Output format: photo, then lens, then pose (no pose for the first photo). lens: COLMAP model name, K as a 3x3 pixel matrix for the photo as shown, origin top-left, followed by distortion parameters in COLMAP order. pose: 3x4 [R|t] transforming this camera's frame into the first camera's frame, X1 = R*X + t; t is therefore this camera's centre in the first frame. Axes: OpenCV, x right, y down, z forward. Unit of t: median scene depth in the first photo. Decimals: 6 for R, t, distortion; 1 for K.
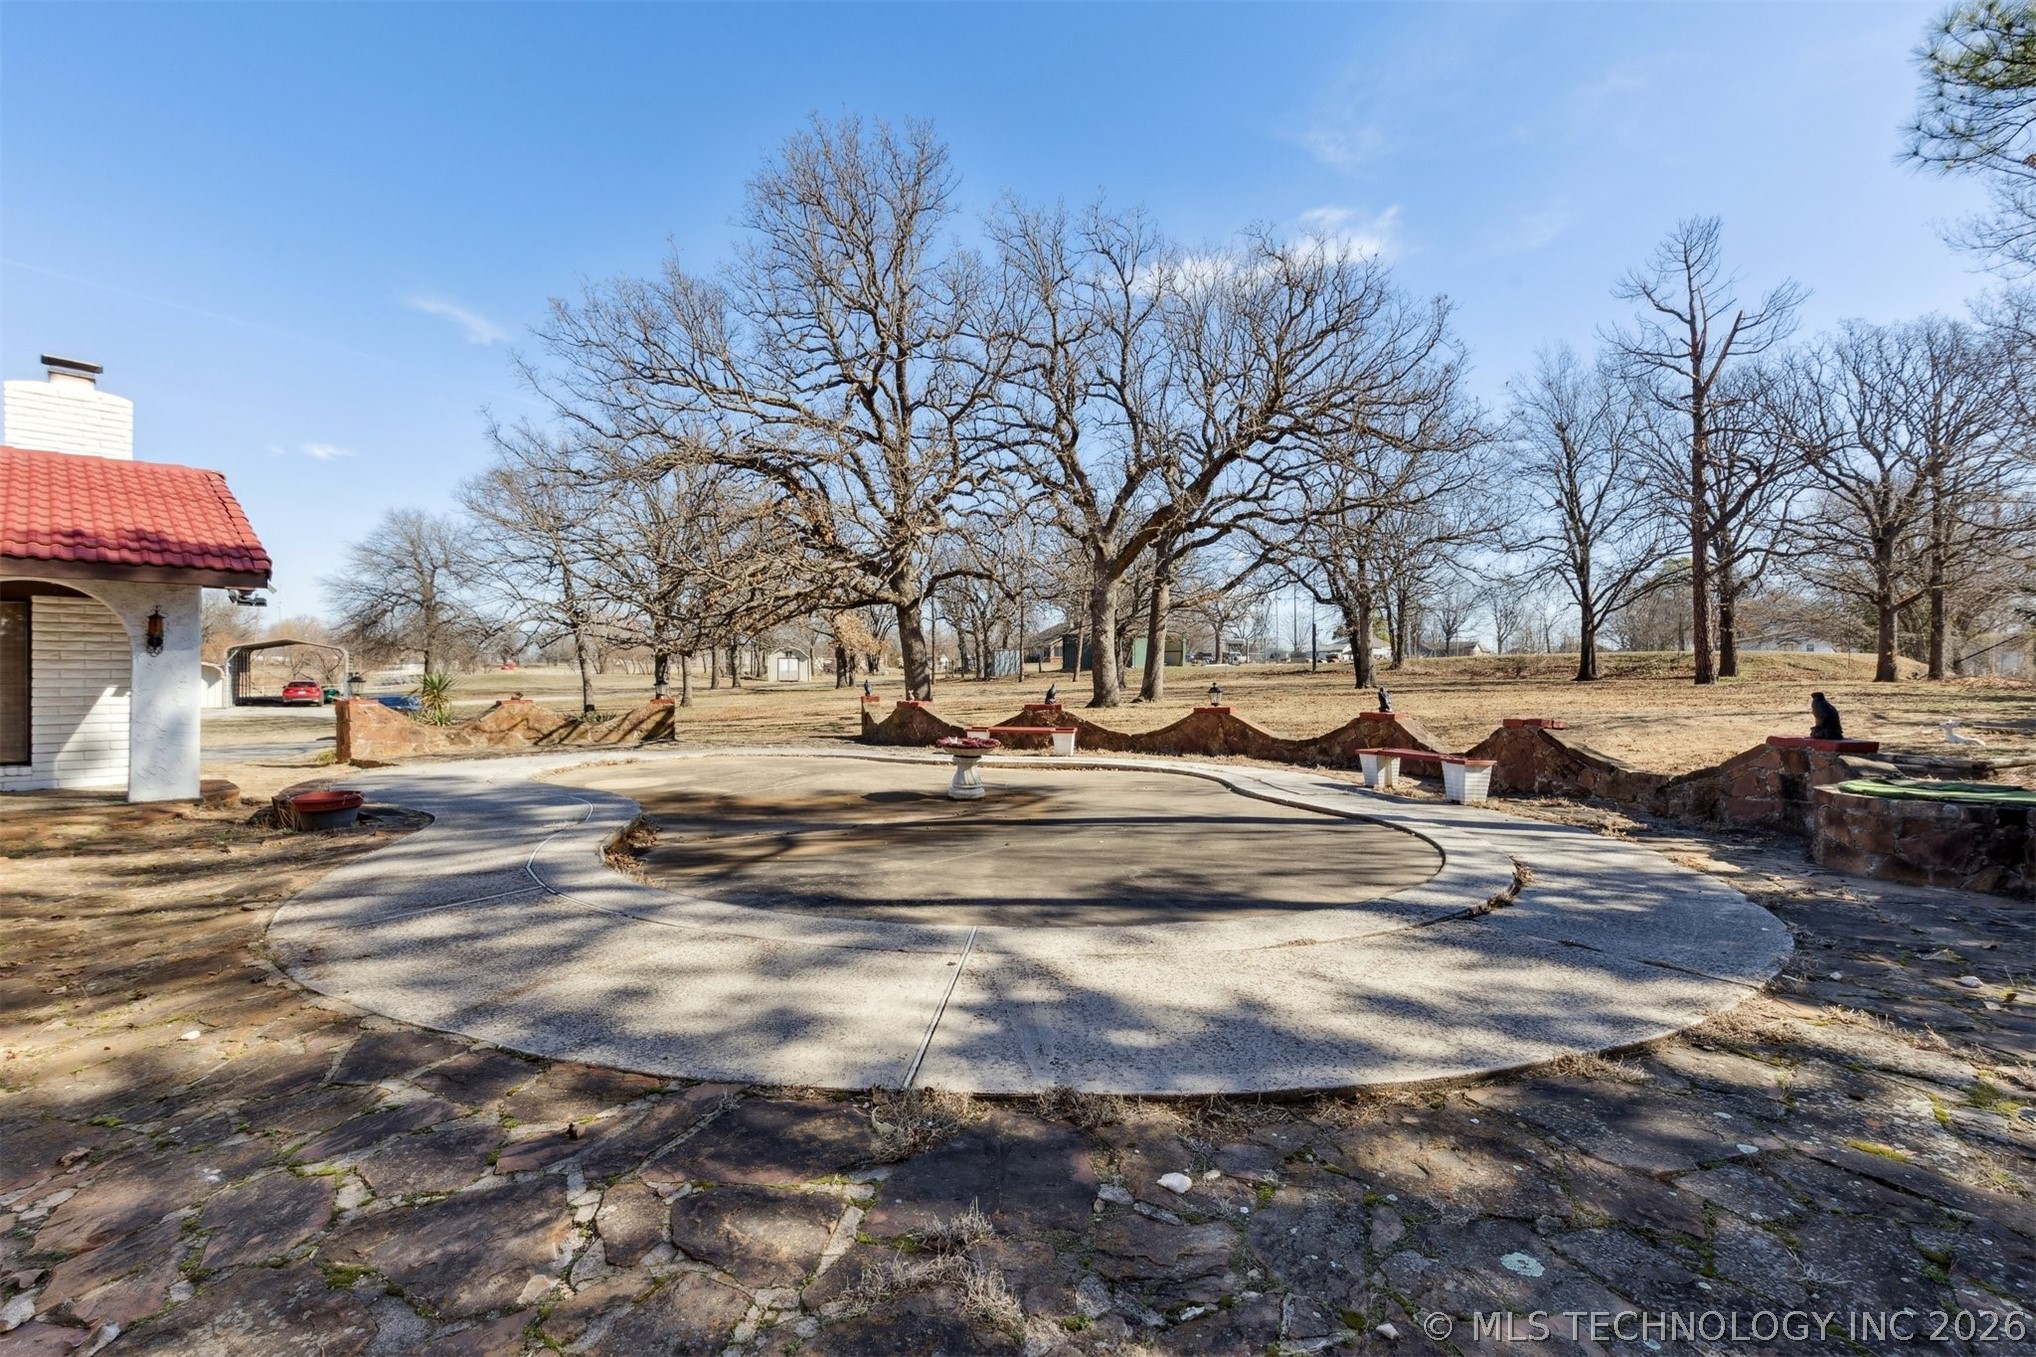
lens RADIAL K [[920.8, 0, 1005.2], [0, 920.8, 672.3], [0, 0, 1]] dist [-0.002285, -0.000102]
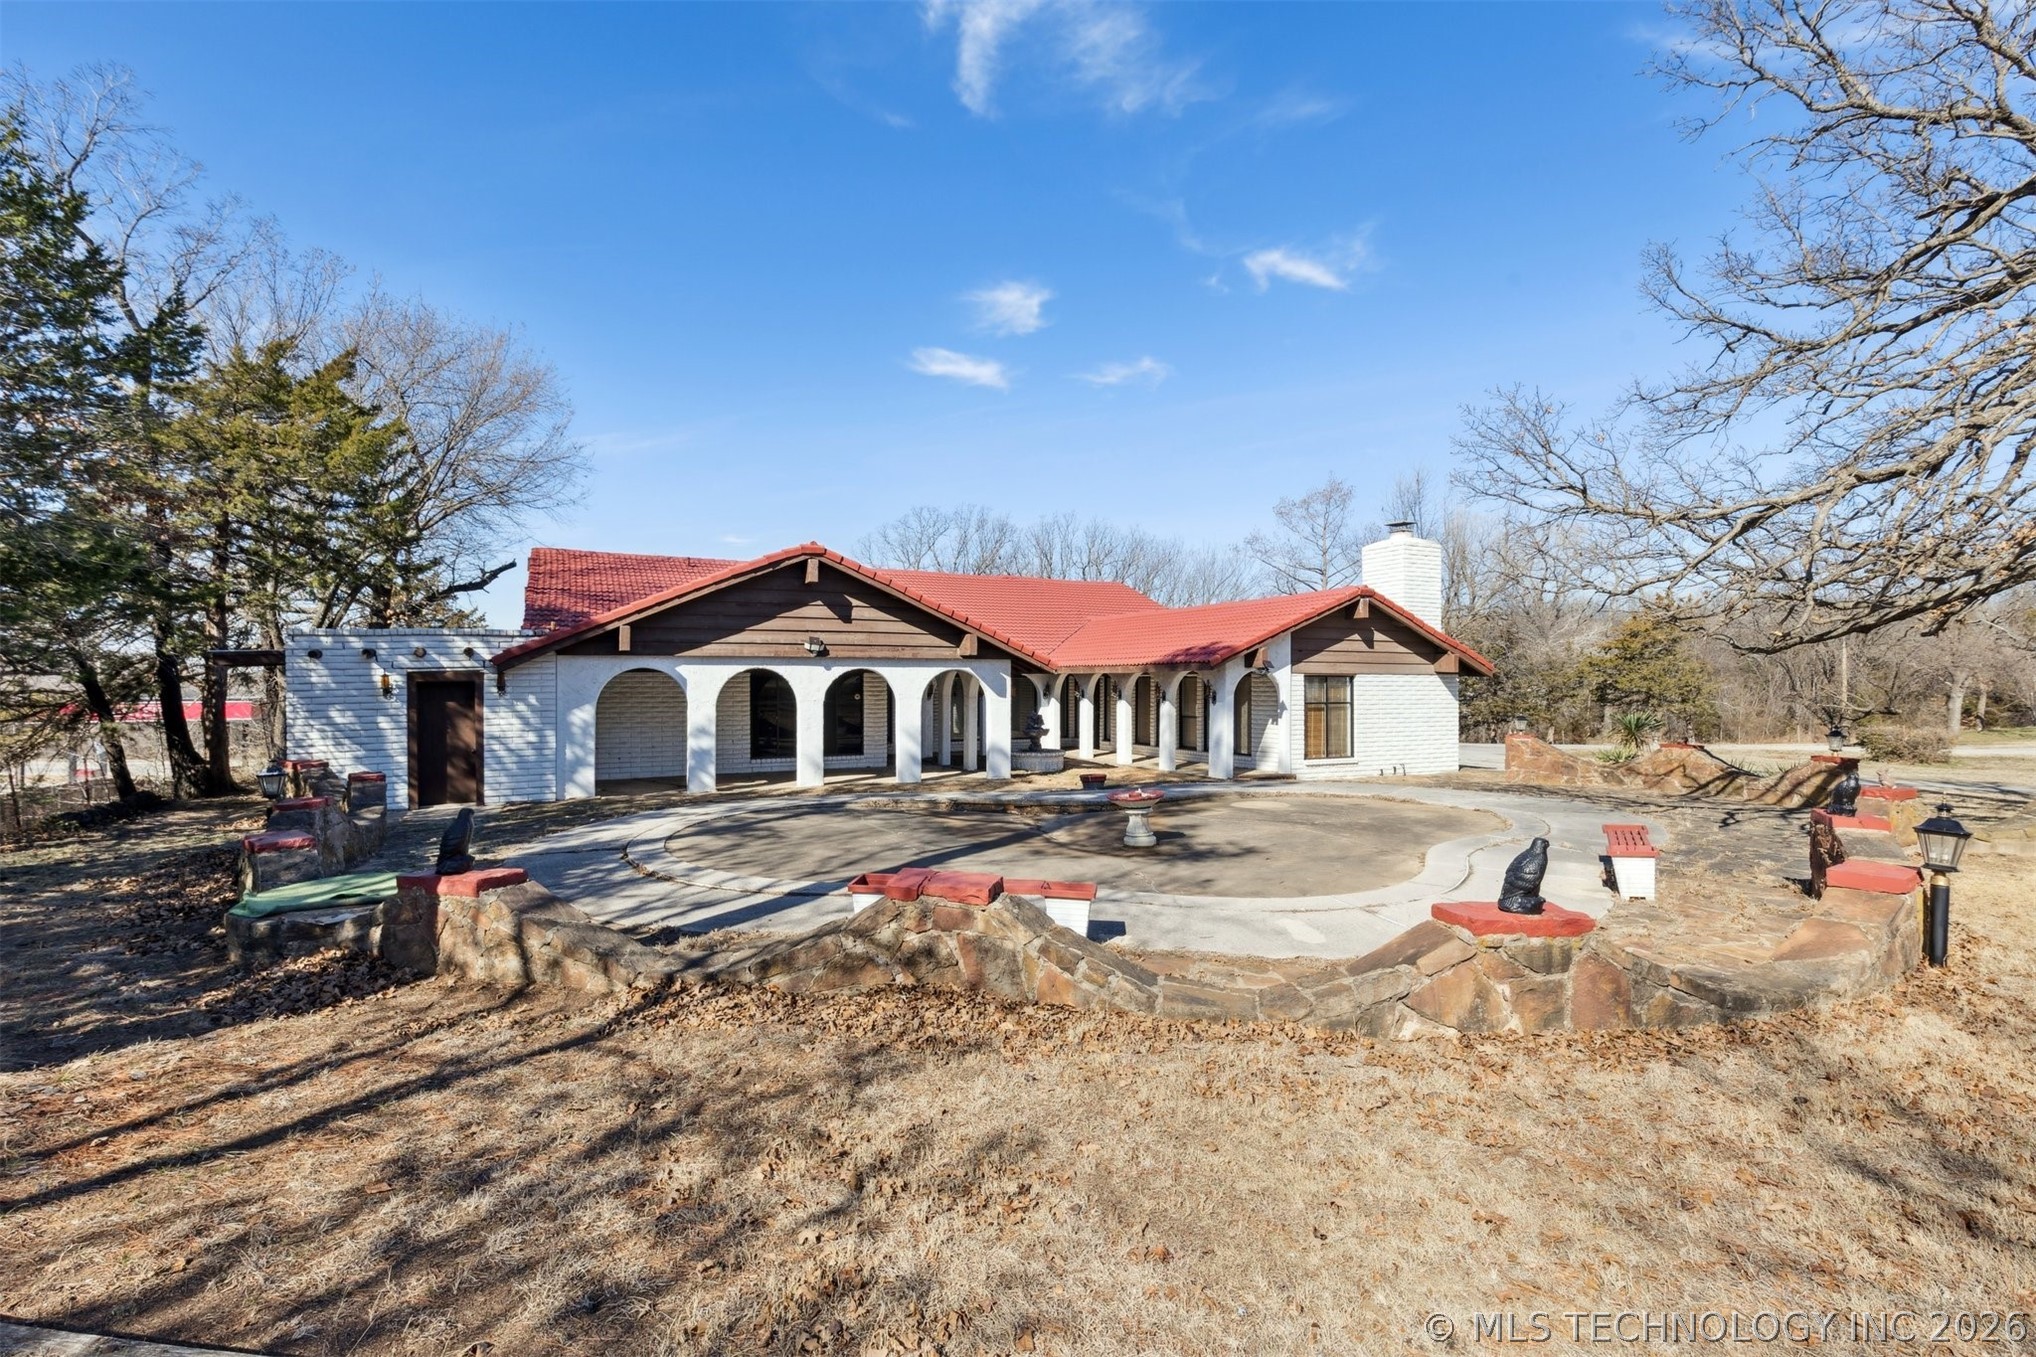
lens RADIAL K [[920.8, 0, 1030.1], [0, 920.8, 677.1], [0, 0, 1]] dist [-0.002285, -0.000102]
pose [[-0.333428, -0.006477, -0.942753, 2.950978], [0.004159, 0.999957, -0.008341, -0.172655], [0.942766, -0.006702, -0.333386, 3.452844]]
